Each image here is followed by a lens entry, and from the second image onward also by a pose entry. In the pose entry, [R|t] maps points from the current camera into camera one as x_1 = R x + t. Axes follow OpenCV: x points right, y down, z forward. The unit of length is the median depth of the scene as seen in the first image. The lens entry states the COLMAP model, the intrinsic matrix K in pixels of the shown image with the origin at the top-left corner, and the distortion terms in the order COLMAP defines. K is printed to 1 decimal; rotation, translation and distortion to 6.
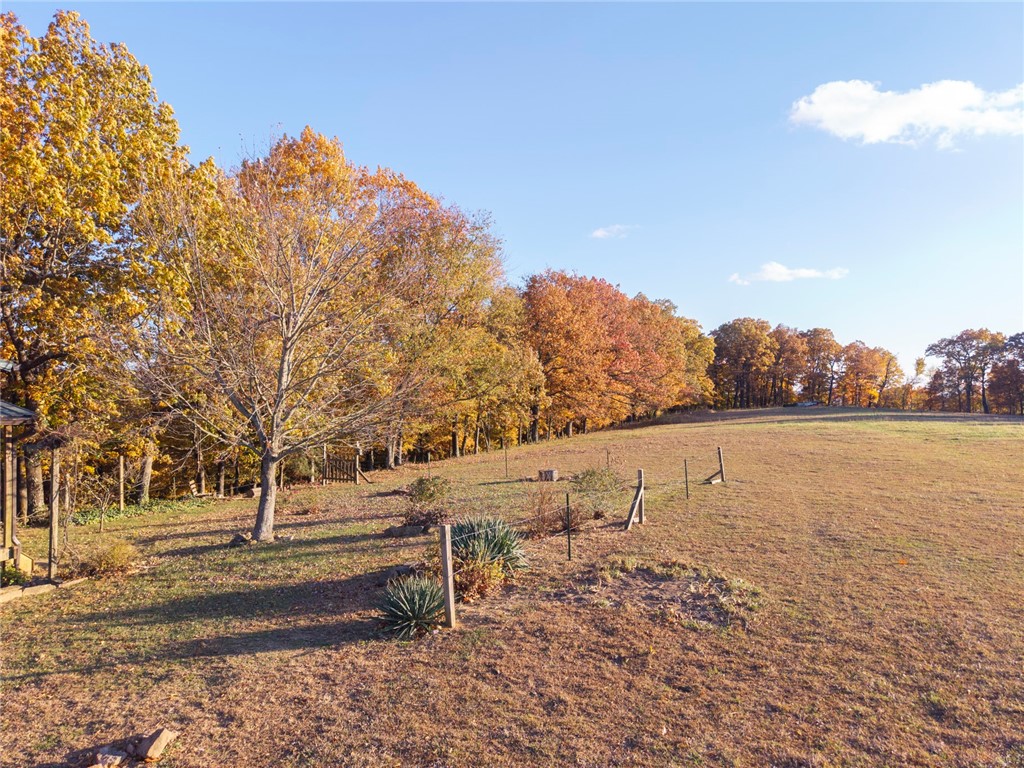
lens RADIAL K [[691.3, 0, 514.8], [0, 691.3, 388.6], [0, 0, 1]] dist [0.003165, -0.002797]
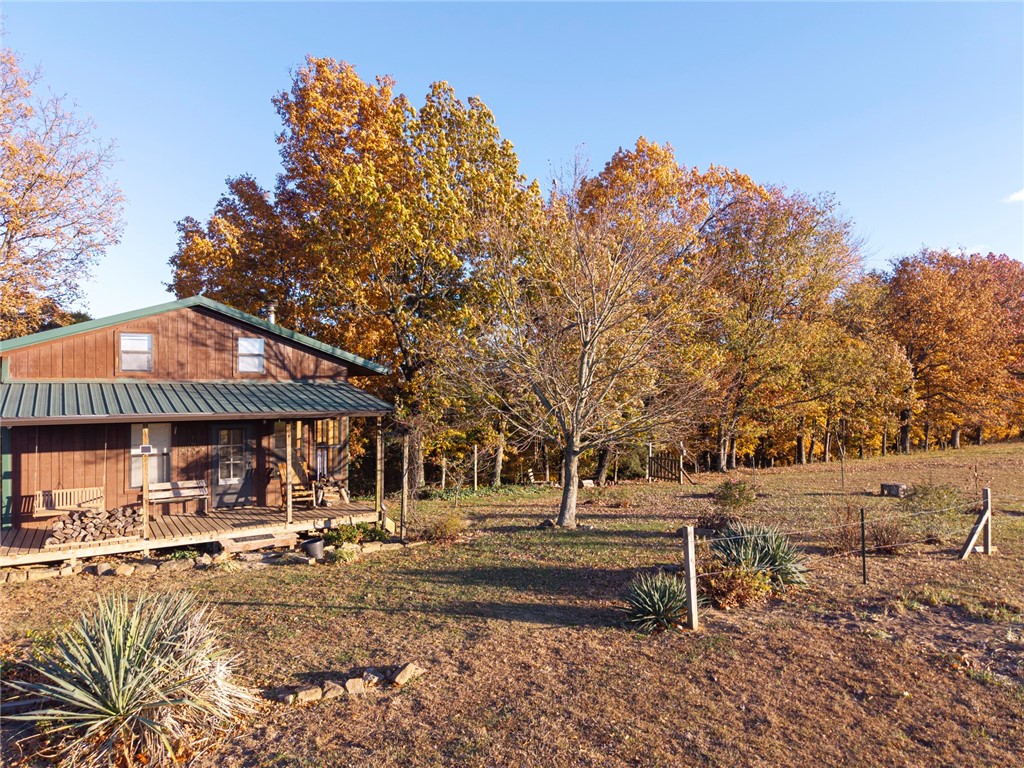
lens RADIAL K [[690.5, 0, 510.0], [0, 690.5, 387.8], [0, 0, 1]] dist [0.049303, -0.063417]
pose [[0.871470, 0.002559, -0.490443, 0.113587], [-0.003430, 0.999994, -0.000877, 0.000896], [0.490438, 0.002446, 0.871473, 0.002966]]
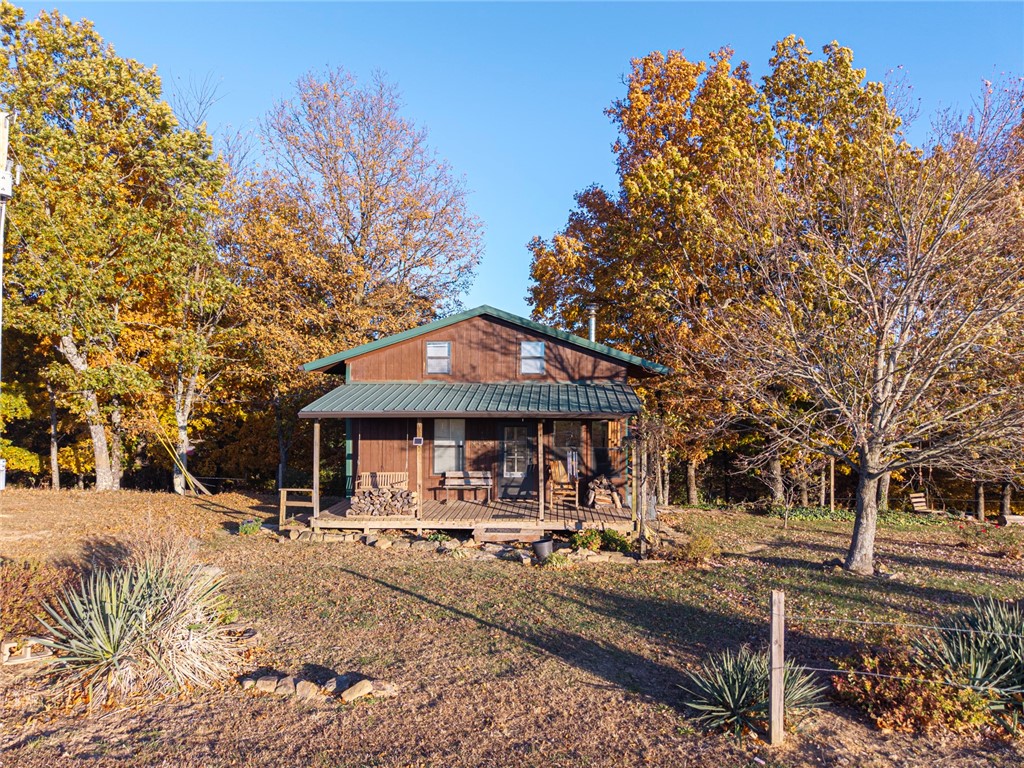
lens RADIAL K [[686.8, 0, 510.1], [0, 686.8, 378.5], [0, 0, 1]] dist [0.035011, -0.037593]
pose [[0.401987, -0.006731, -0.915621, 0.296452], [-0.006566, 0.999926, -0.010233, -0.004121], [0.915622, 0.010125, 0.401913, 0.334810]]
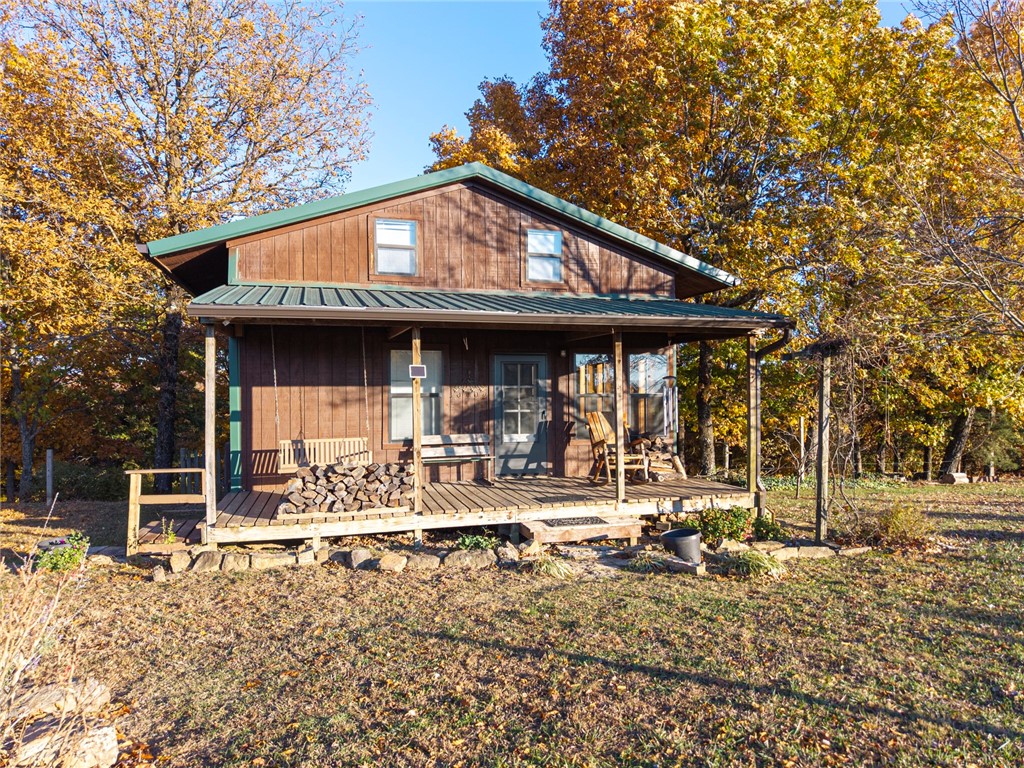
lens RADIAL K [[690.5, 0, 510.0], [0, 690.5, 387.8], [0, 0, 1]] dist [0.049303, -0.063417]
pose [[0.692109, 0.000465, -0.721793, -0.374469], [-0.000434, 1.000000, 0.000228, 0.117767], [0.721793, 0.000155, 0.692109, 0.274295]]
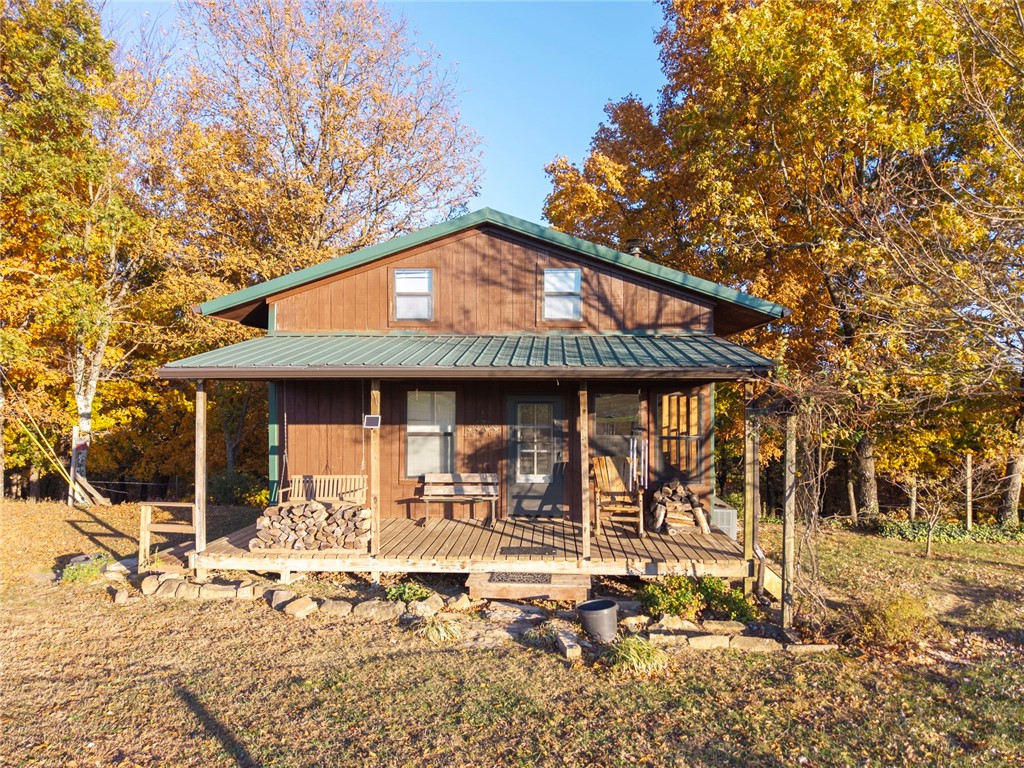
lens RADIAL K [[686.8, 0, 510.1], [0, 686.8, 378.5], [0, 0, 1]] dist [0.035011, -0.037593]
pose [[0.406478, -0.009486, -0.913611, -0.208051], [-0.007035, 0.999884, -0.013511, 0.063541], [0.913633, 0.011919, 0.406365, 0.527524]]
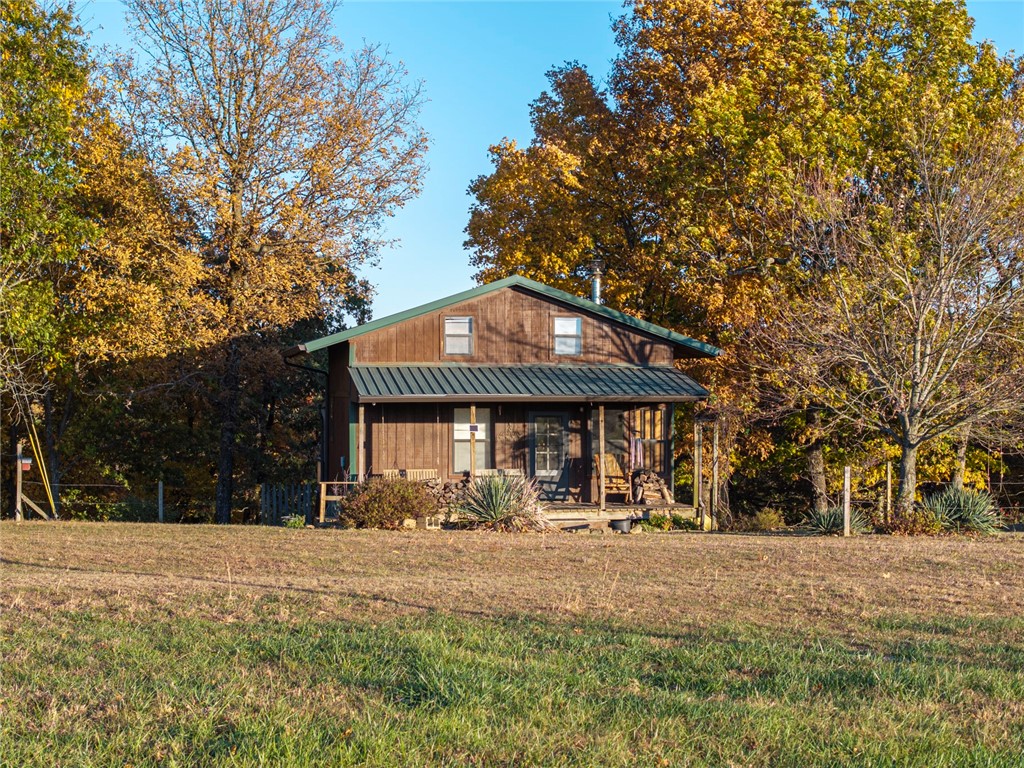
lens RADIAL K [[2074.3, 0, 512.0], [0, 2074.3, 384.0], [0, 0, 1]] dist [-0.244163, -0.037618]
pose [[0.607797, 0.005137, -0.794076, 1.943092], [-0.005383, 0.999983, 0.002349, 0.015322], [0.794074, 0.002847, 0.607814, -1.436256]]
